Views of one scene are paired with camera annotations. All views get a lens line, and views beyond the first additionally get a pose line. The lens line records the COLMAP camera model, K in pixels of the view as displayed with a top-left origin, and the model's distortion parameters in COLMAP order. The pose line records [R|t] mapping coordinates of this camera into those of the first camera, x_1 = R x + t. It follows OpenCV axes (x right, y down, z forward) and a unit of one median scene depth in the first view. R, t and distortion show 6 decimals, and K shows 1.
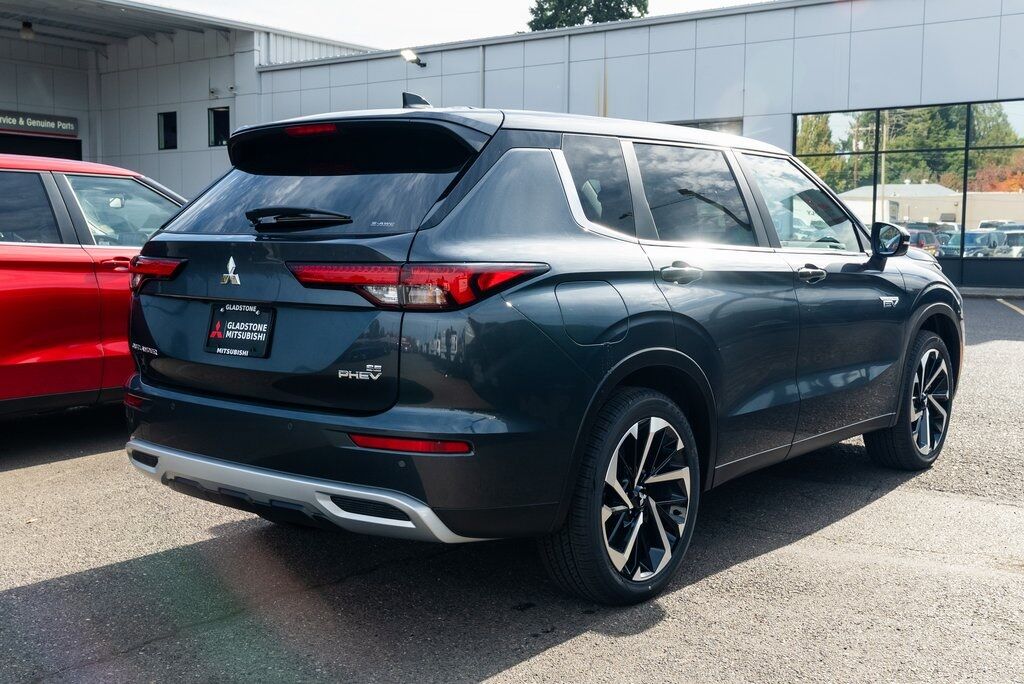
lens RADIAL K [[1134.7, 0, 509.8], [0, 1134.7, 340.4], [0, 0, 1]] dist [0.050500, 0.000000]
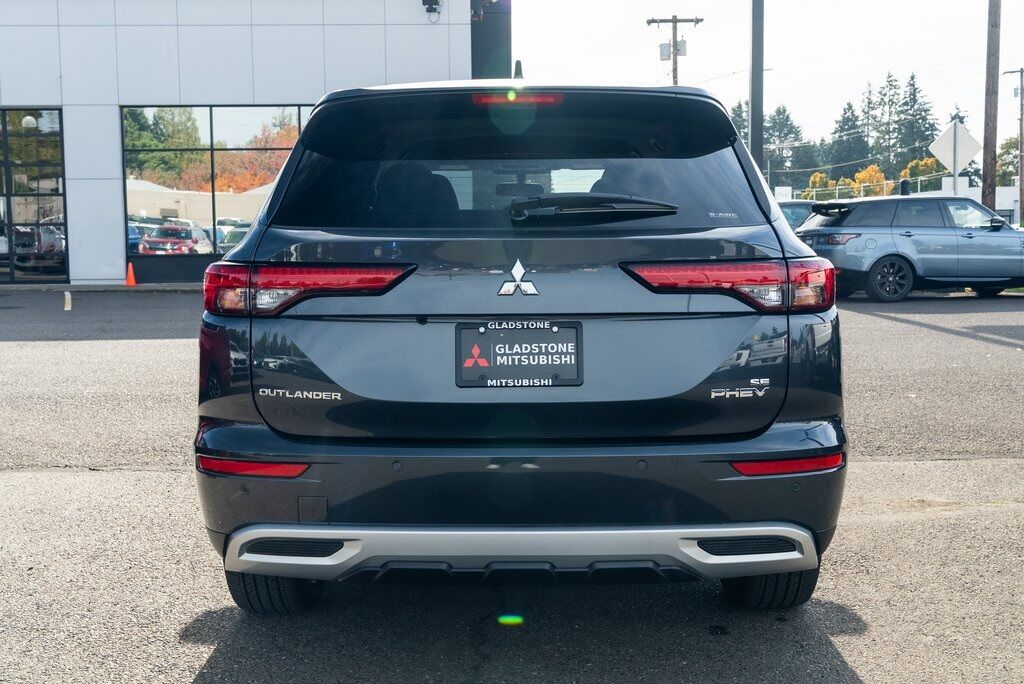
lens RADIAL K [[1134.7, 0, 510.3], [0, 1134.7, 342.9], [0, 0, 1]] dist [0.050500, 0.000000]
pose [[0.778945, -0.070568, 0.623108, -0.741000], [0.068772, 0.997268, 0.026971, -0.038699], [-0.623309, 0.021844, 0.781670, 0.409331]]
